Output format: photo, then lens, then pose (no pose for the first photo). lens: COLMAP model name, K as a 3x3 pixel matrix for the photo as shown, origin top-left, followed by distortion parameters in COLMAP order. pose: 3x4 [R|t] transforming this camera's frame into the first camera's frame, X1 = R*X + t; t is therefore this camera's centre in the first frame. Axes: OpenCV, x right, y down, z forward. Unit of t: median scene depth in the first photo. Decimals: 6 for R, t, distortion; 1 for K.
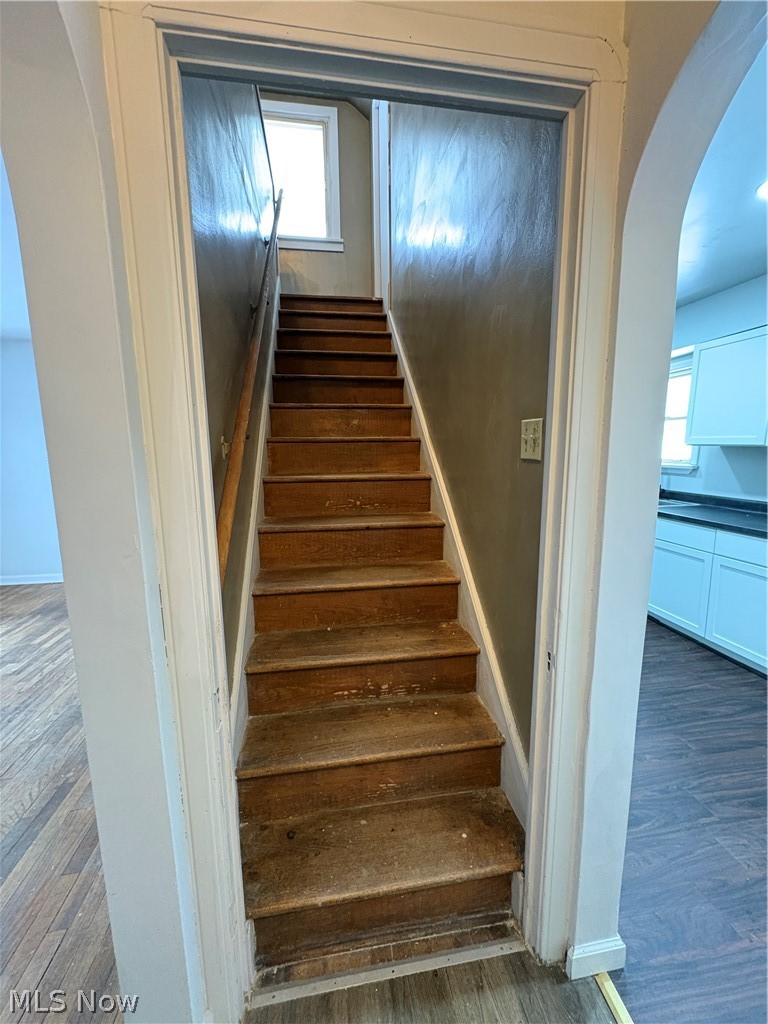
lens RADIAL K [[407.7, 0, 385.0], [0, 407.7, 512.6], [0, 0, 1]] dist [-0.000059, 0.000142]
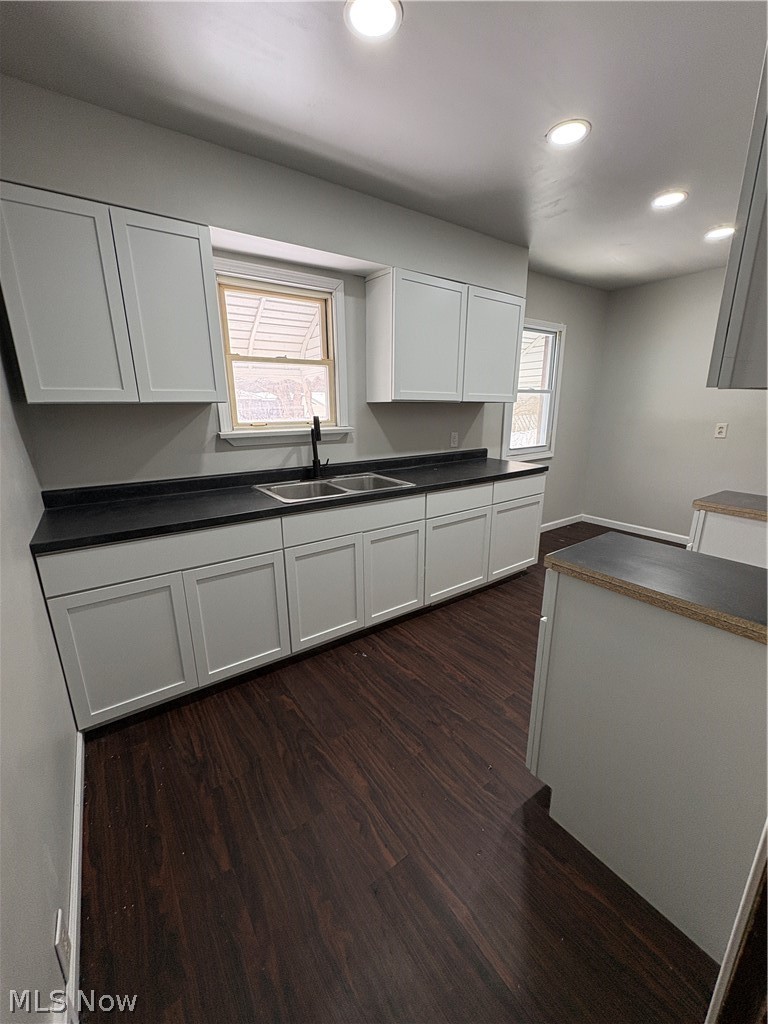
lens RADIAL K [[407.7, 0, 385.0], [0, 407.7, 512.6], [0, 0, 1]] dist [-0.000059, 0.000142]
pose [[-0.444167, -0.220927, 0.868278, 0.001129], [0.149928, 0.937128, 0.315141, -0.204834], [-0.883310, 0.270154, -0.383118, 1.319417]]
